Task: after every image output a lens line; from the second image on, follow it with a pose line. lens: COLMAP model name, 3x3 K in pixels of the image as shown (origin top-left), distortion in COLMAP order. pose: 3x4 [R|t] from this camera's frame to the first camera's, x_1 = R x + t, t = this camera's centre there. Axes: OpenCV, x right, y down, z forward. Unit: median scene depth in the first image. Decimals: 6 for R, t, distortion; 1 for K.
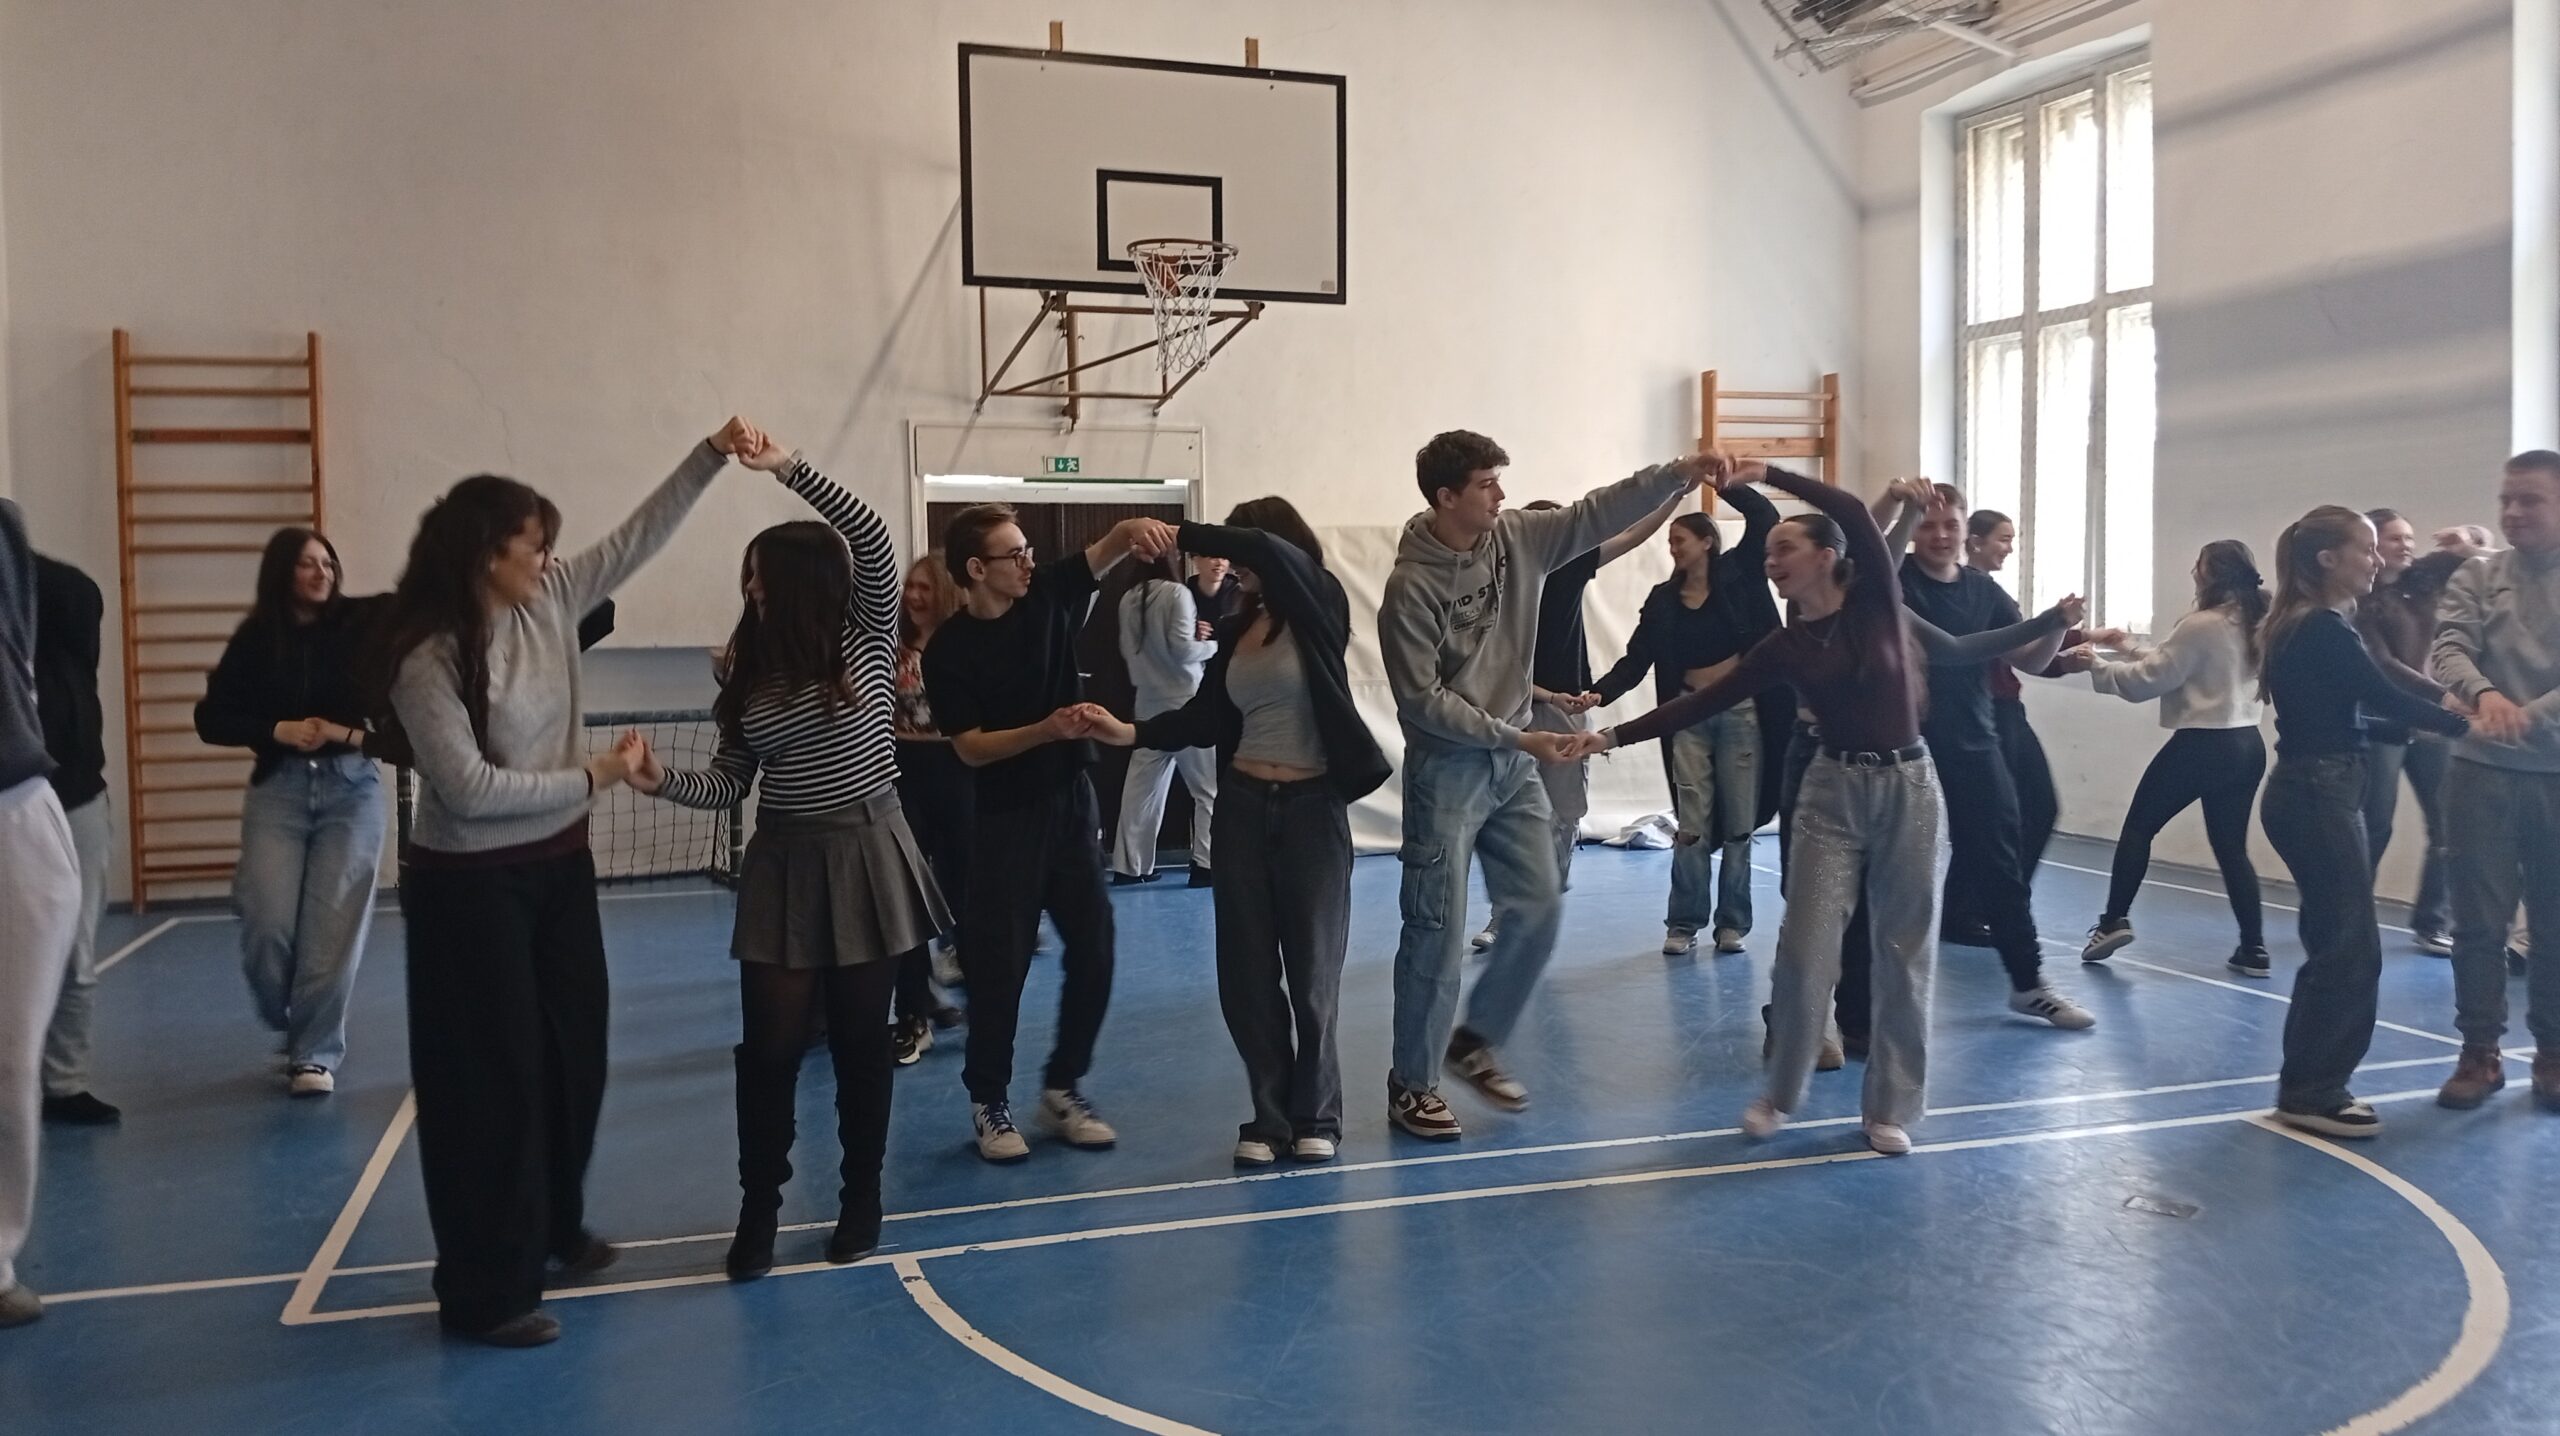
lens RADIAL K [[1959.9, 0, 1296.5], [0, 1959.9, 702.6], [0, 0, 1]] dist [0.119876, -0.250805]
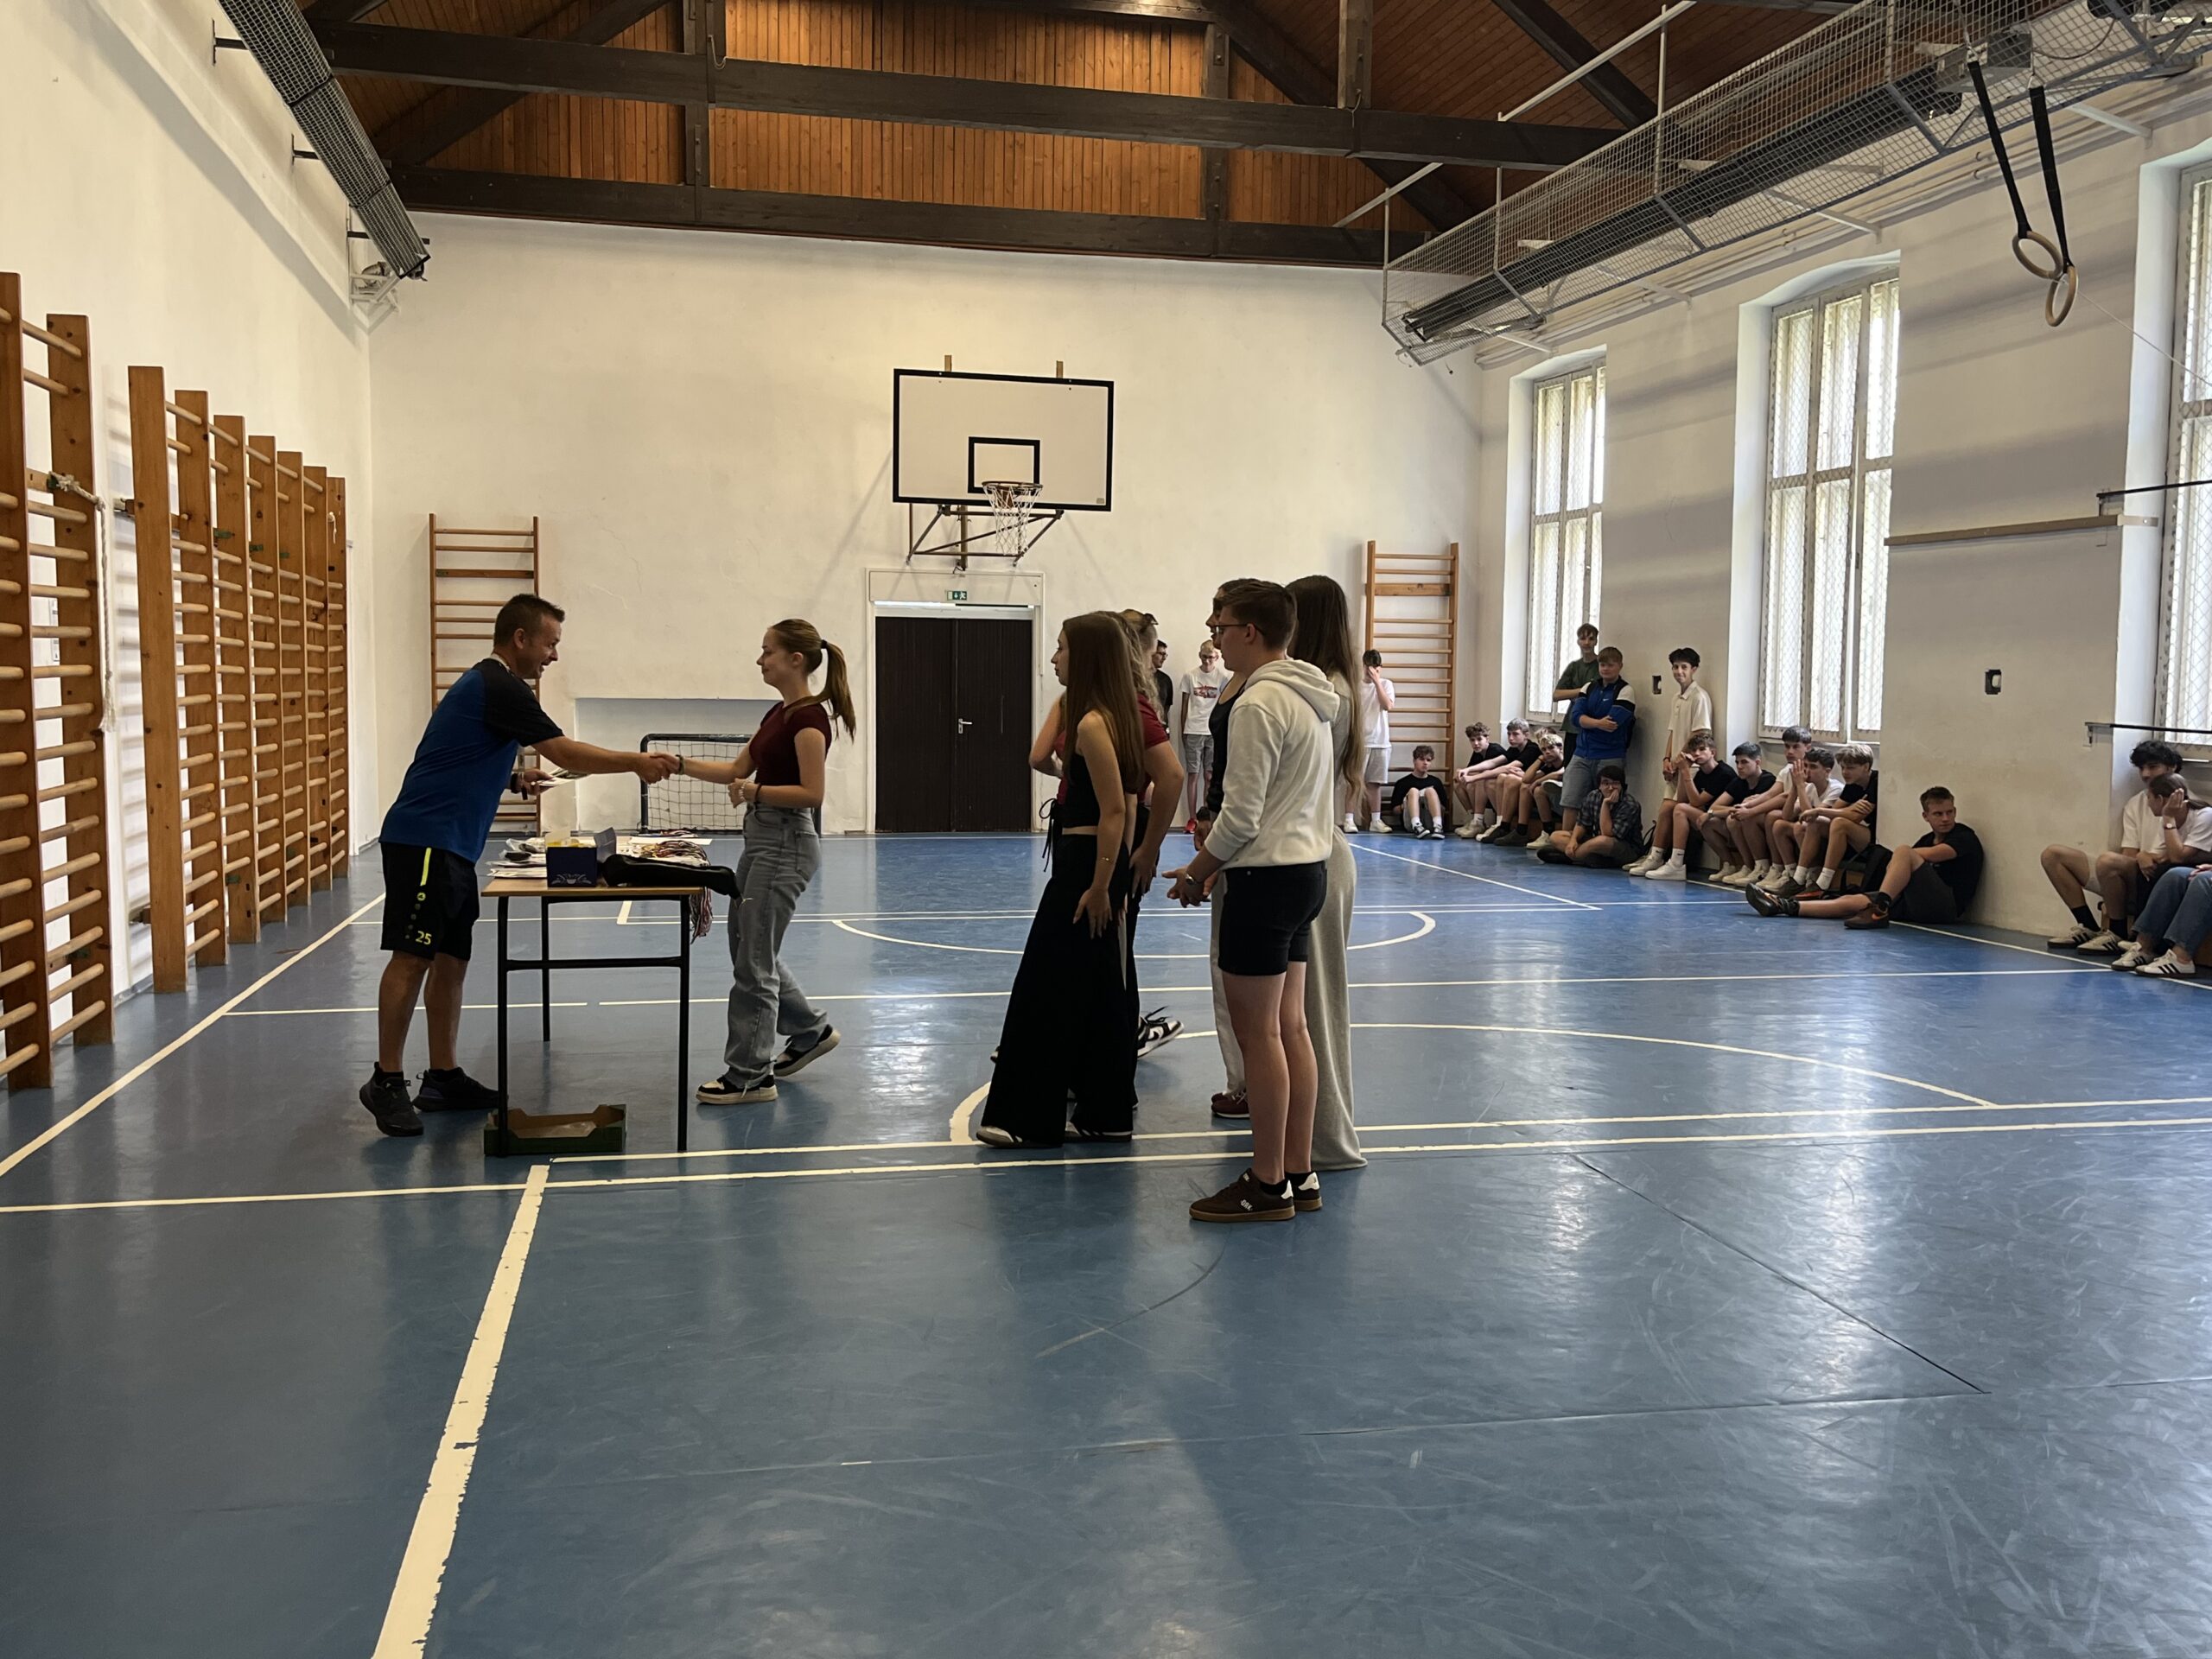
lens RADIAL K [[1948.1, 0, 1106.0], [0, 1948.1, 829.5], [0, 0, 1]] dist [0.107898, -0.253317]
pose [[0.995600, 0.030135, -0.088723, 0.161773], [-0.027896, 0.999263, 0.026368, 0.030177], [0.089453, -0.023777, 0.995707, -0.647957]]
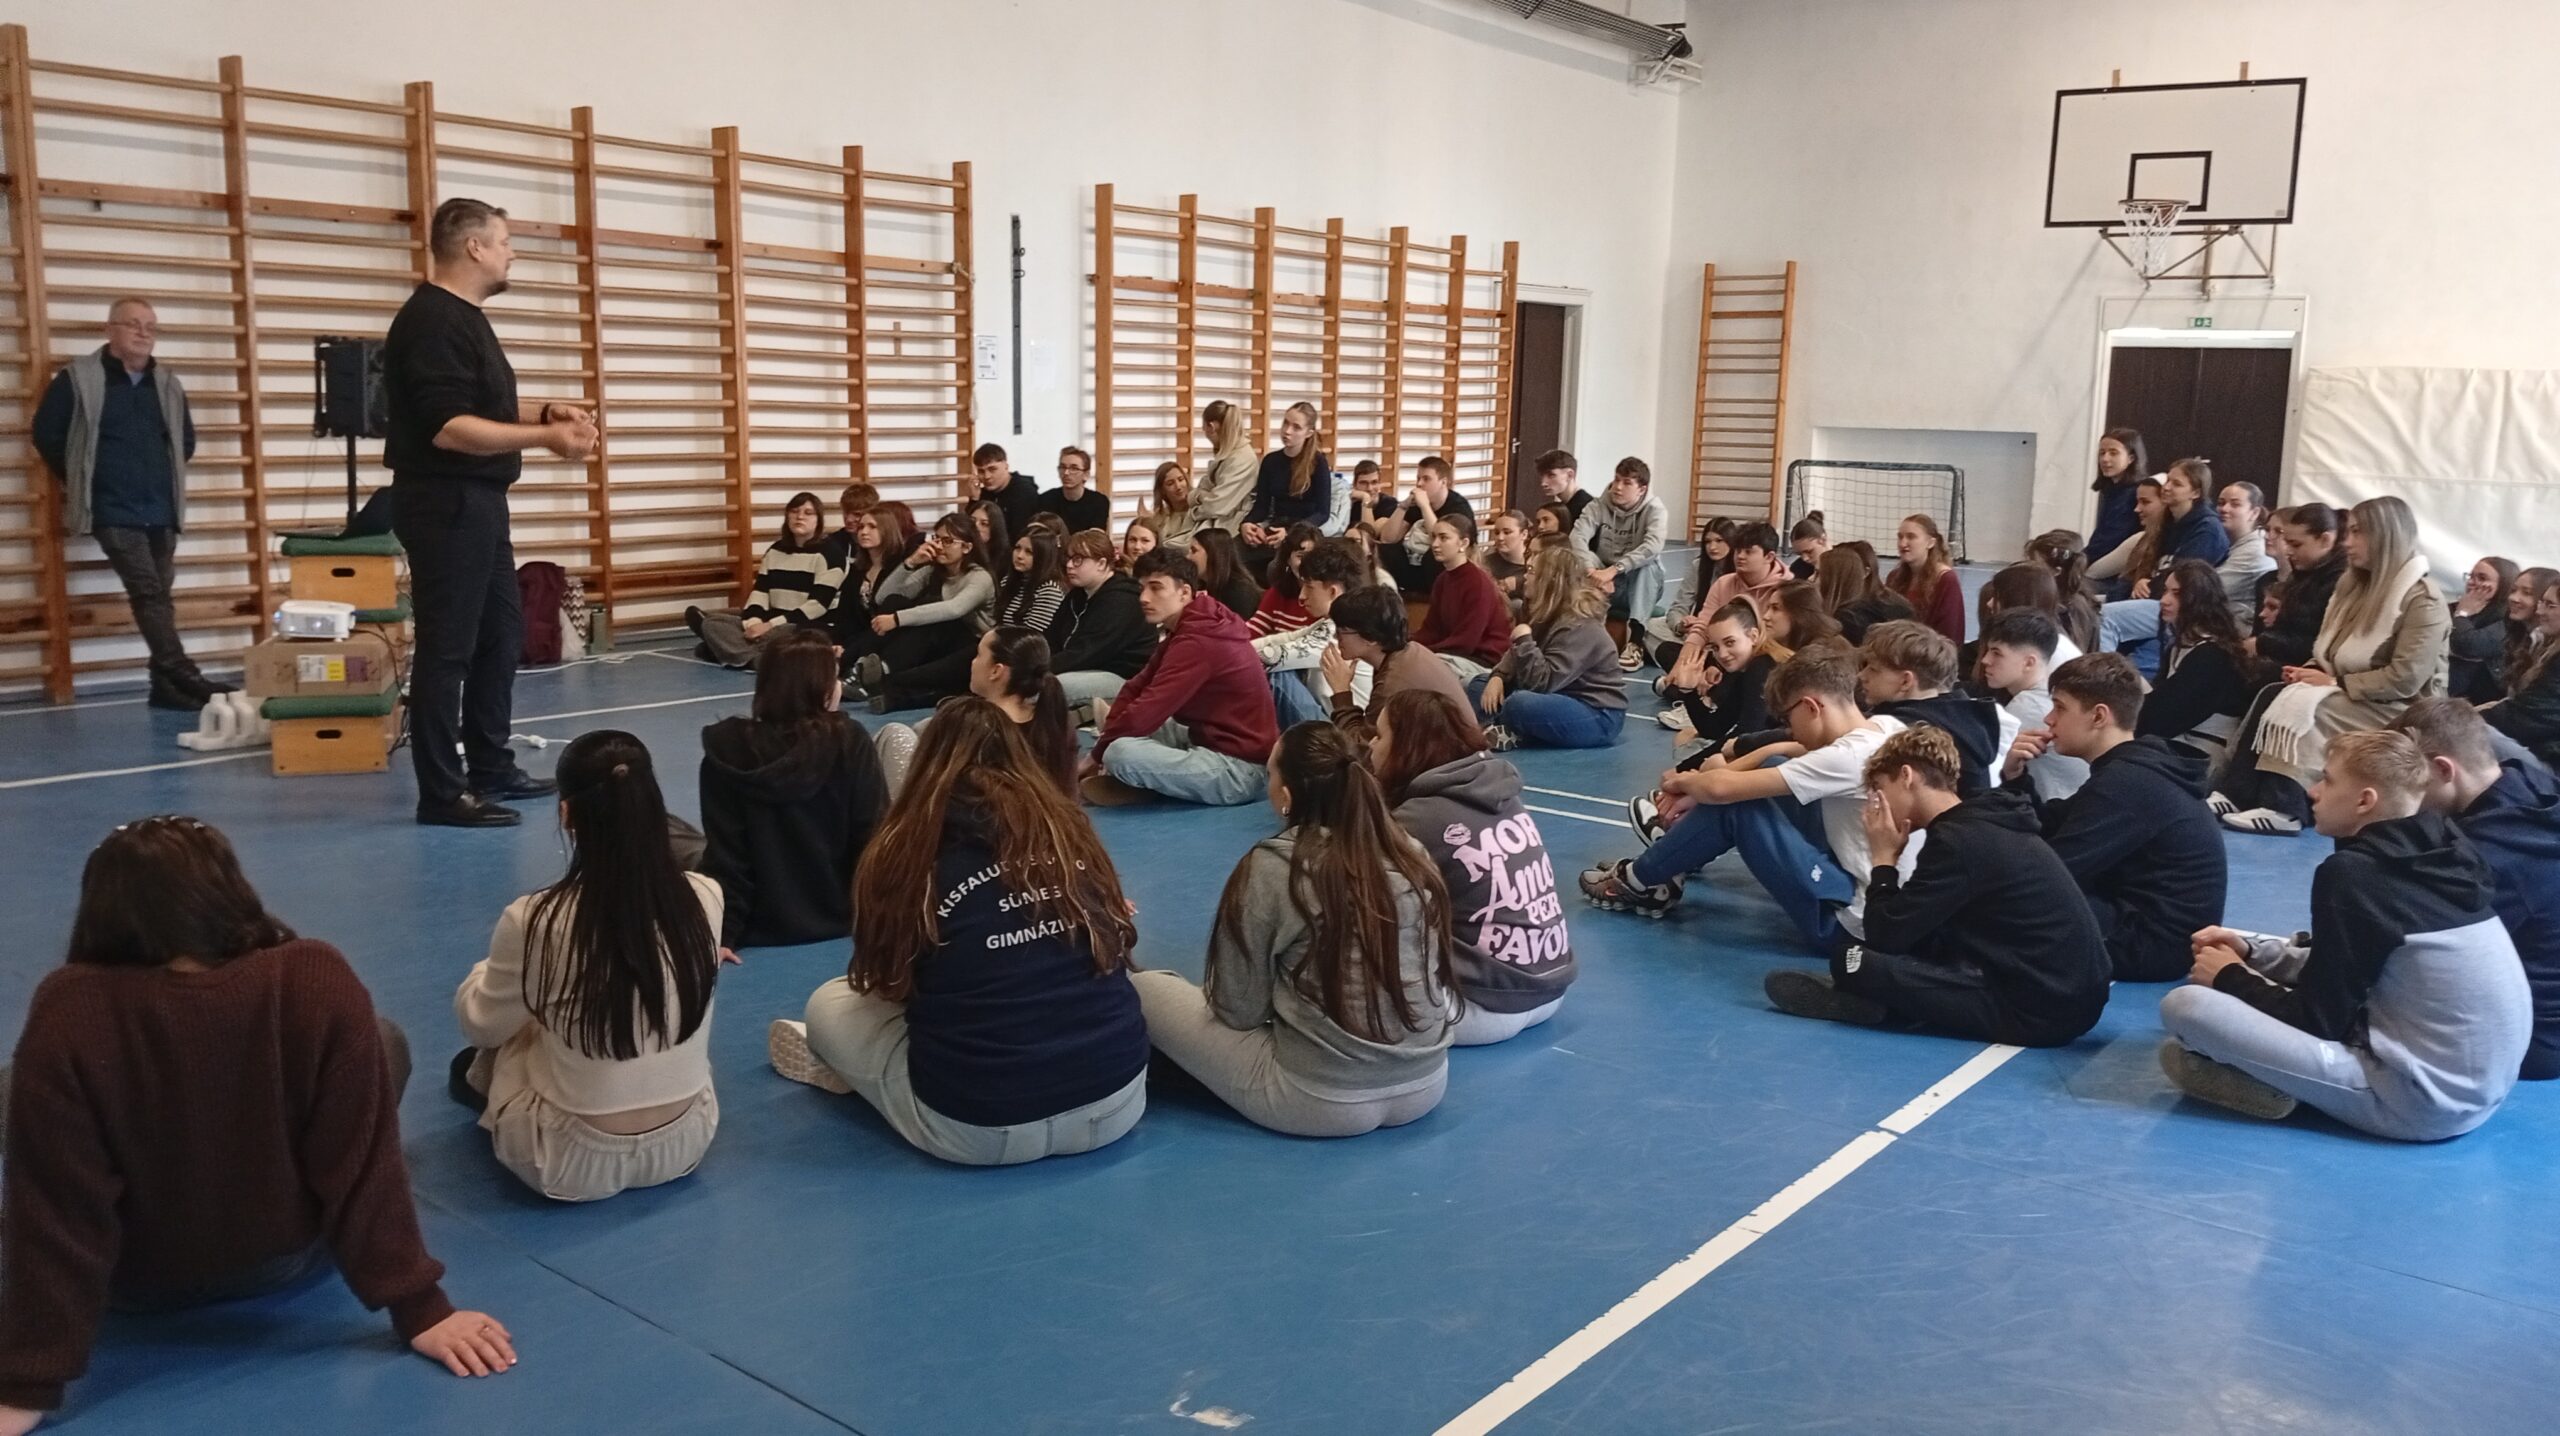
lens RADIAL K [[1959.9, 0, 1296.5], [0, 1959.9, 702.6], [0, 0, 1]] dist [0.119876, -0.250805]
pose [[0.564989, 0.155815, -0.810253, 0.804674], [-0.075909, 0.987658, 0.136999, 0.013826], [0.821599, -0.015897, 0.569843, -0.482185]]
